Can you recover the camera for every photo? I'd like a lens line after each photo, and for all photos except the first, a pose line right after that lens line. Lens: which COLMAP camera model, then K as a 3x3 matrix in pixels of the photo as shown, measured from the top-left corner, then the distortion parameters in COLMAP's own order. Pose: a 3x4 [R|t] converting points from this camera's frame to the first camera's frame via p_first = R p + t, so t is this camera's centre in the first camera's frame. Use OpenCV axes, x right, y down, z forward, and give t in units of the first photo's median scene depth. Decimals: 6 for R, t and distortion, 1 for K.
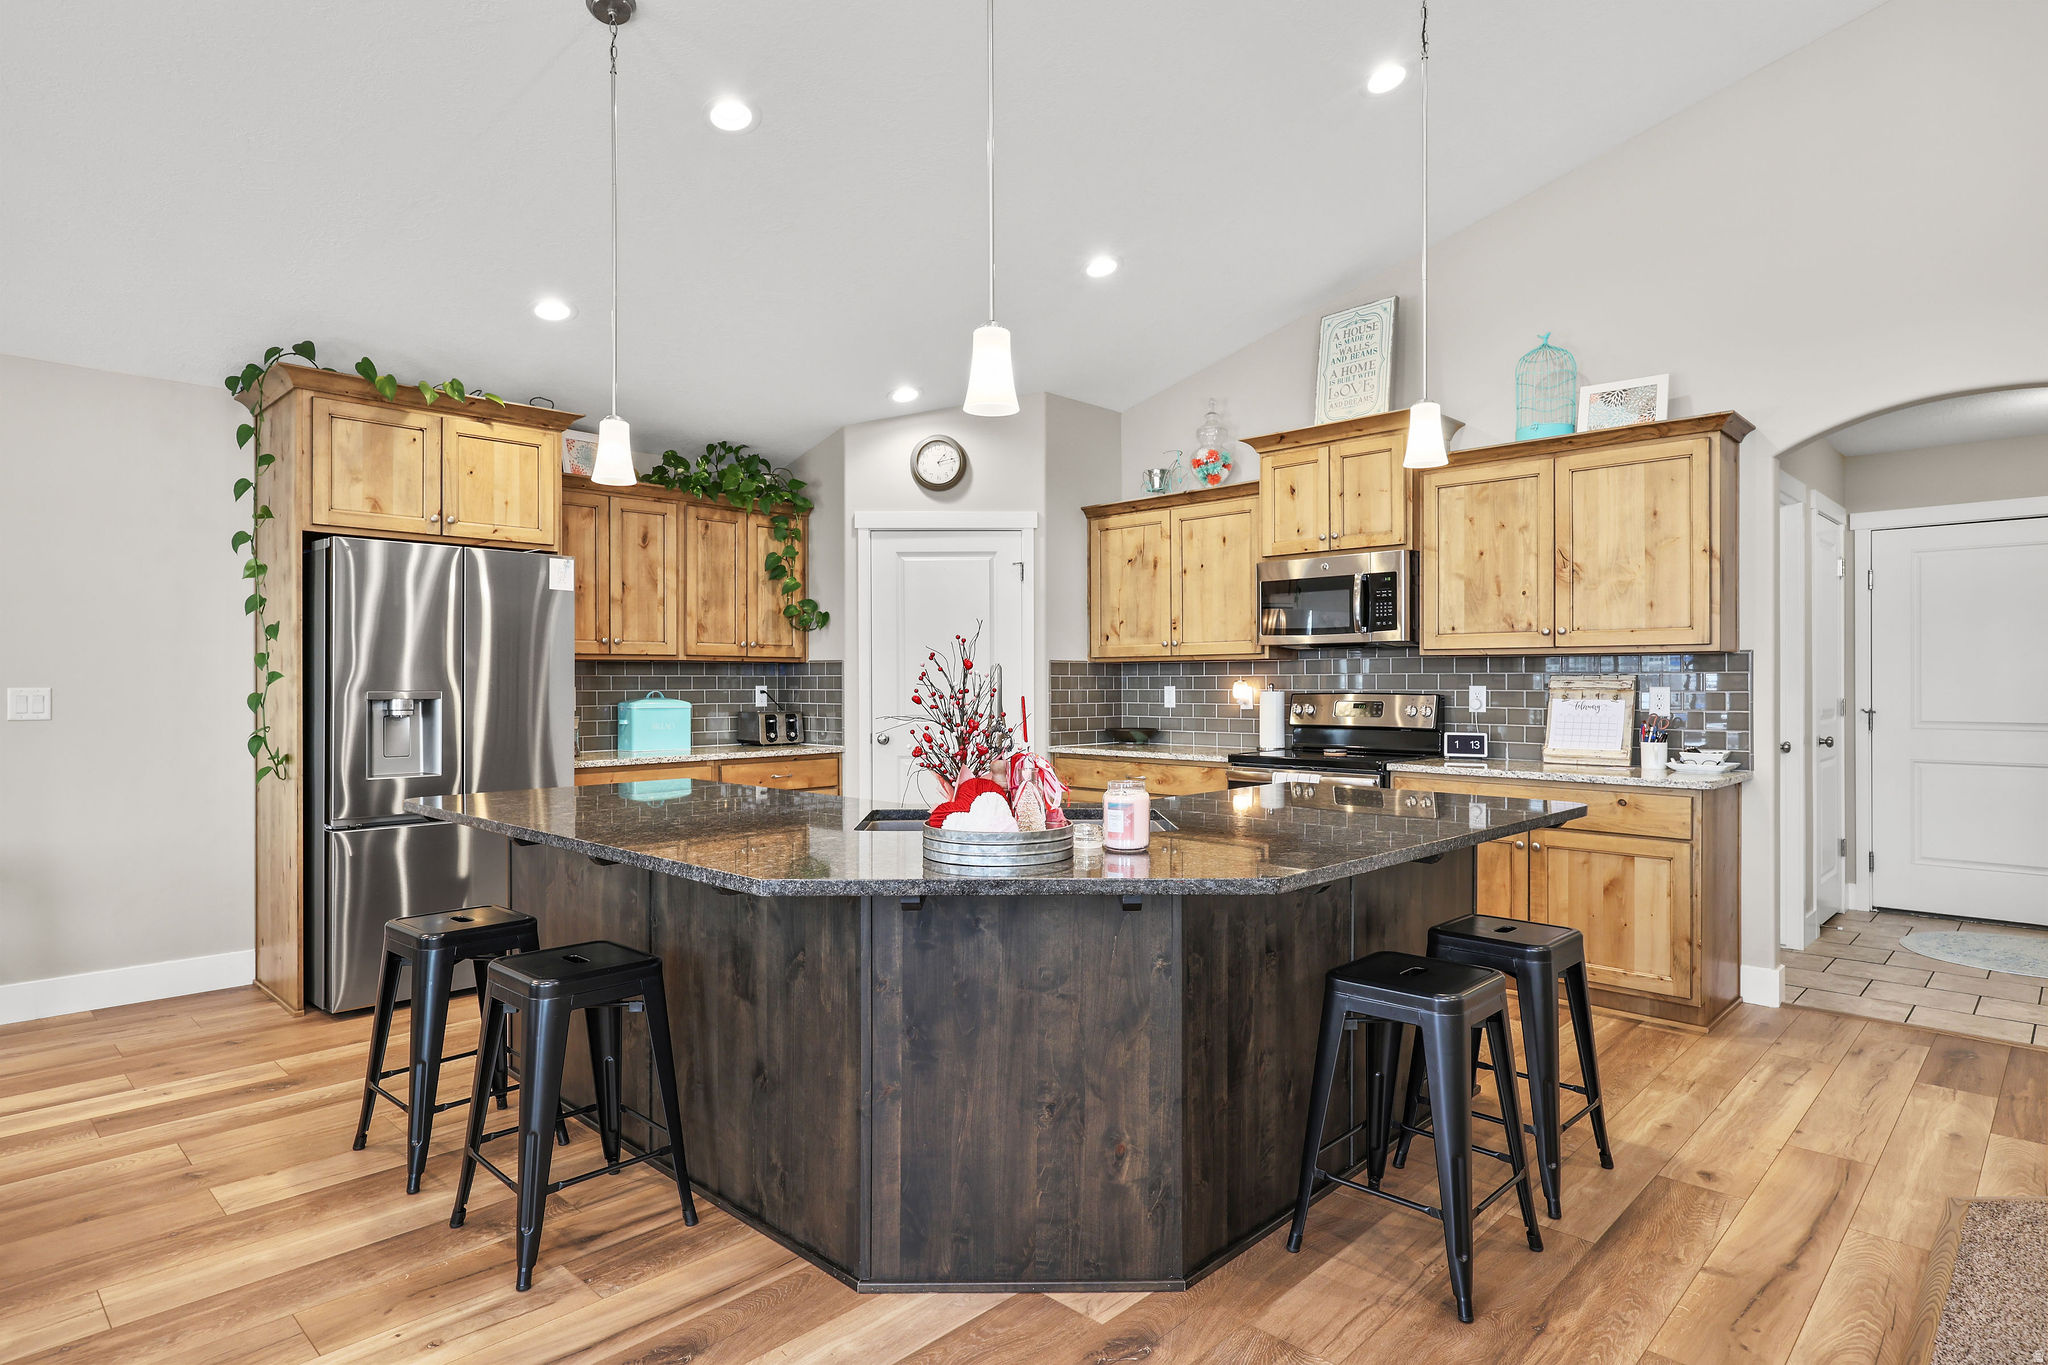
lens RADIAL K [[1106.8, 0, 1014.5], [0, 1106.8, 683.8], [0, 0, 1]] dist [0.000473, 0.000504]
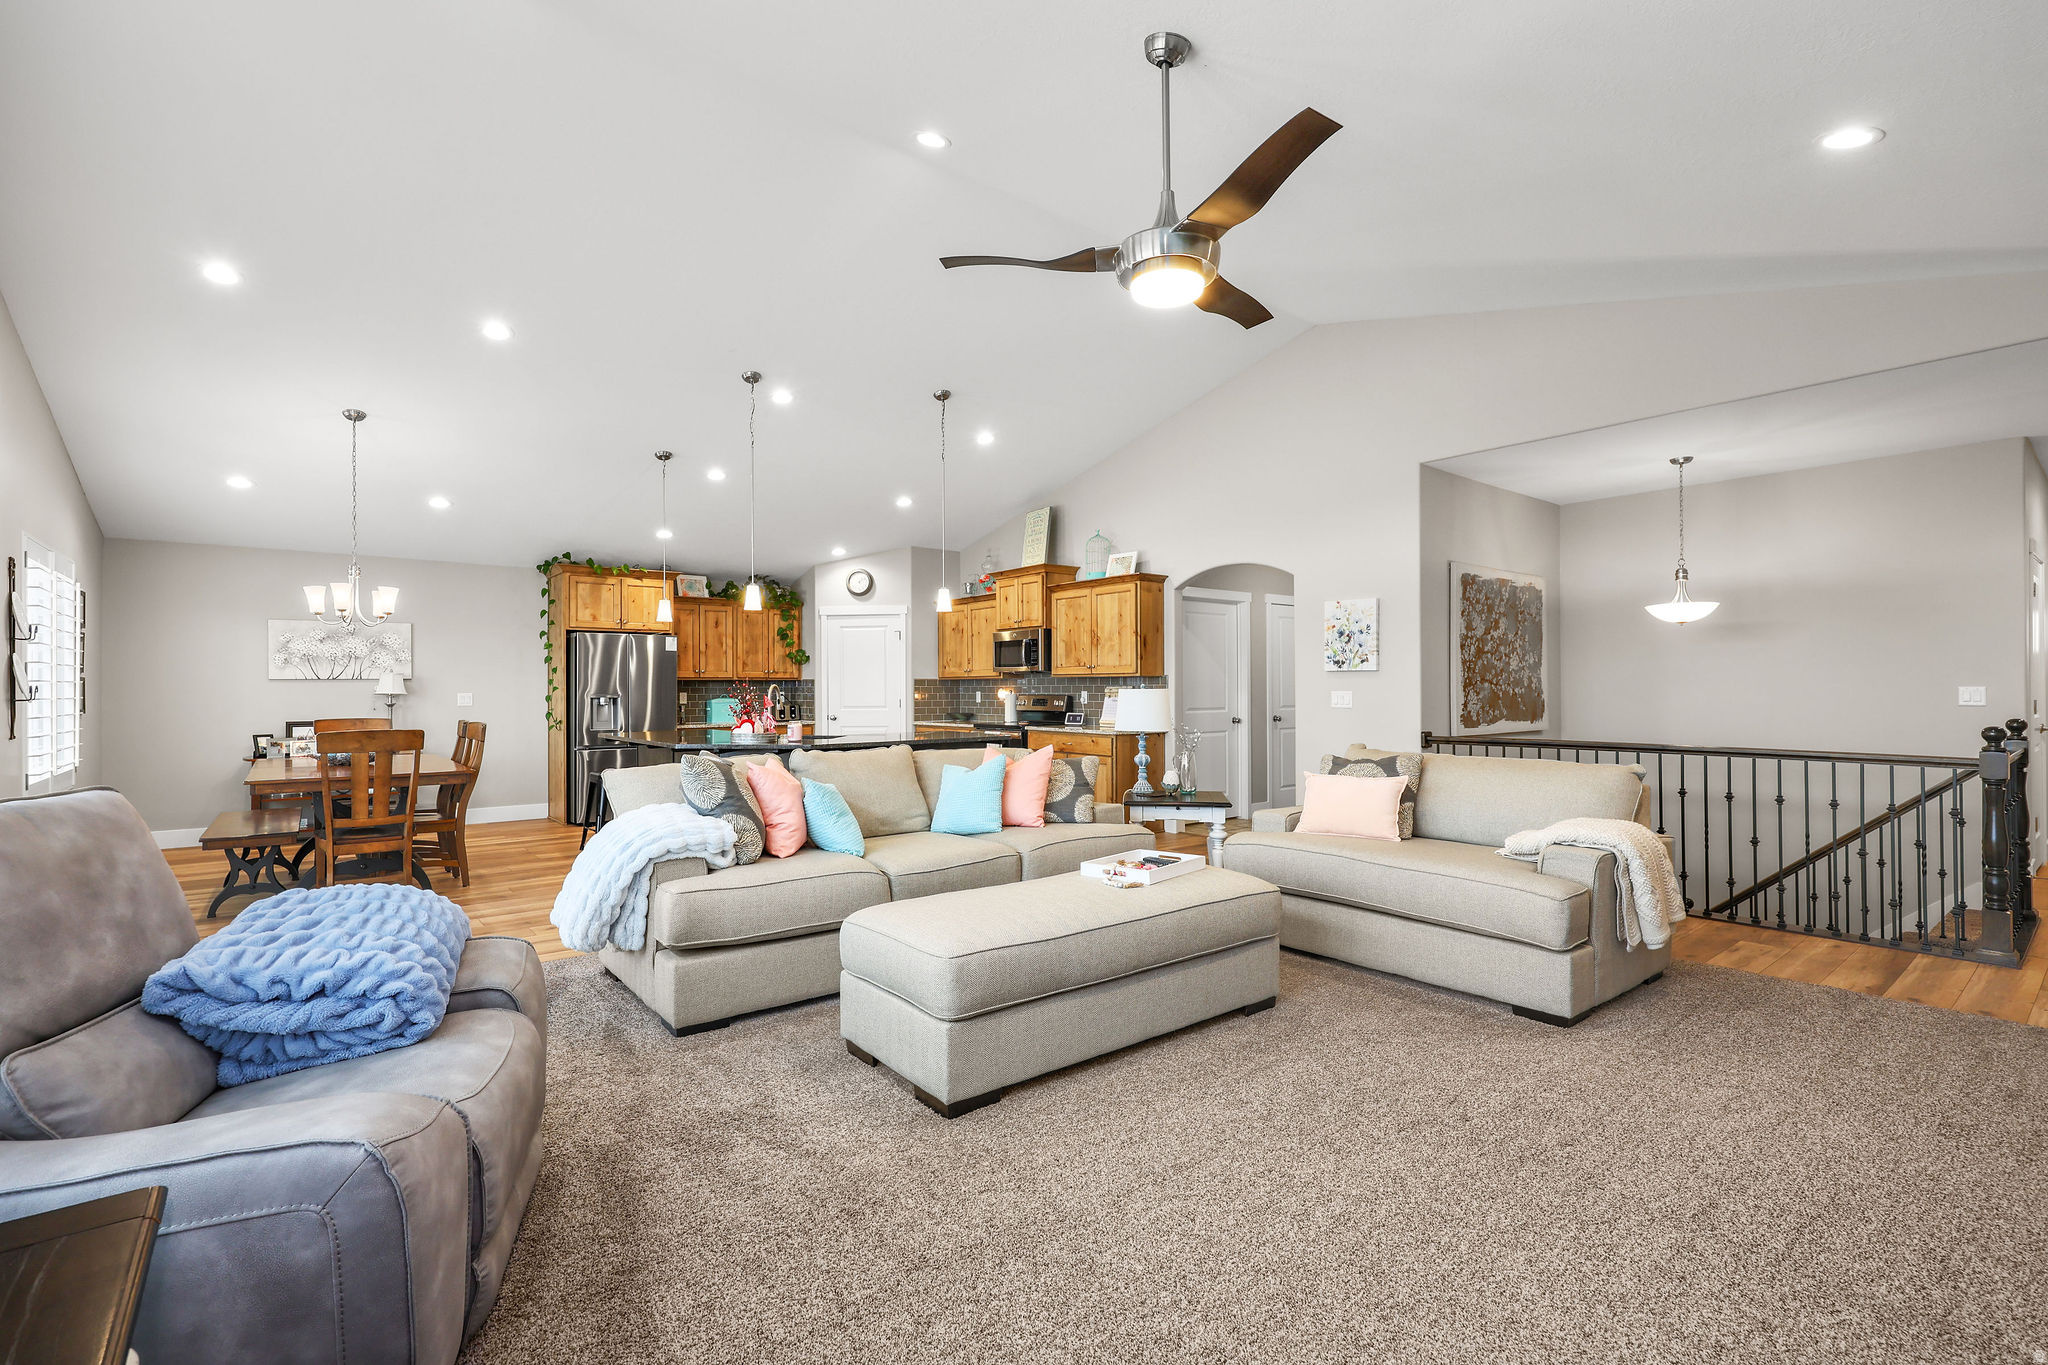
lens RADIAL K [[904.3, 0, 1017.2], [0, 904.3, 686.8], [0, 0, 1]] dist [0.000088, 0.000131]
pose [[0.992952, -0.003019, -0.118481, 0.518264], [0.002636, 0.999991, -0.003394, -0.000818], [0.118490, 0.003058, 0.992951, -0.769775]]
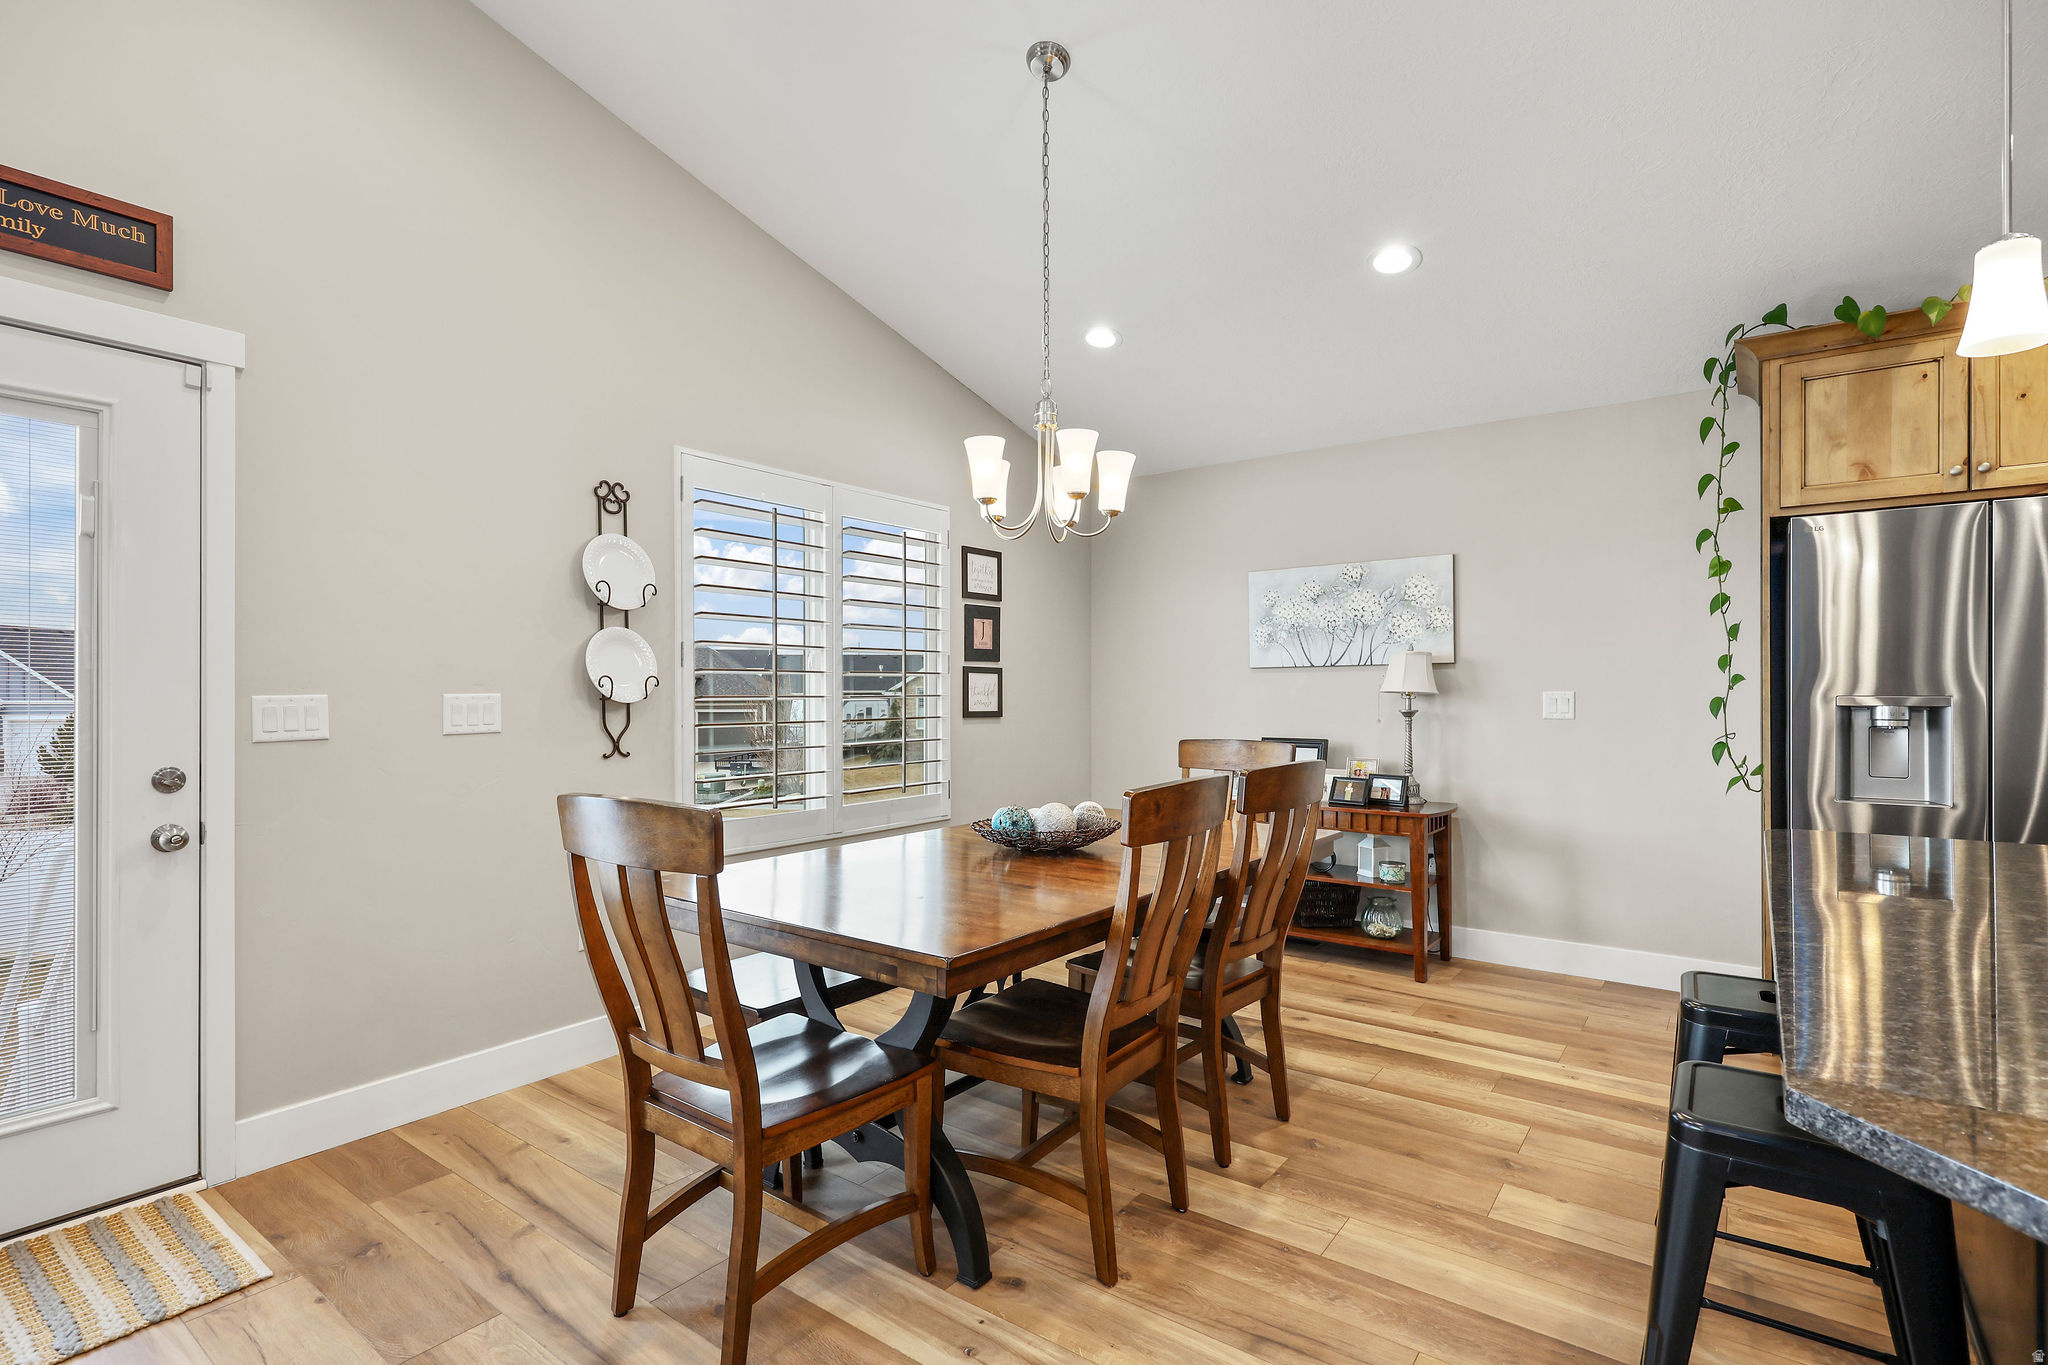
lens RADIAL K [[975.2, 0, 1011.4], [0, 975.2, 690.3], [0, 0, 1]] dist [0.001754, 0.000211]
pose [[0.123691, -0.000524, -0.992321, 0.060405], [0.000903, 1.000000, -0.000415, 0.001883], [0.992320, -0.000845, 0.123691, 0.250806]]
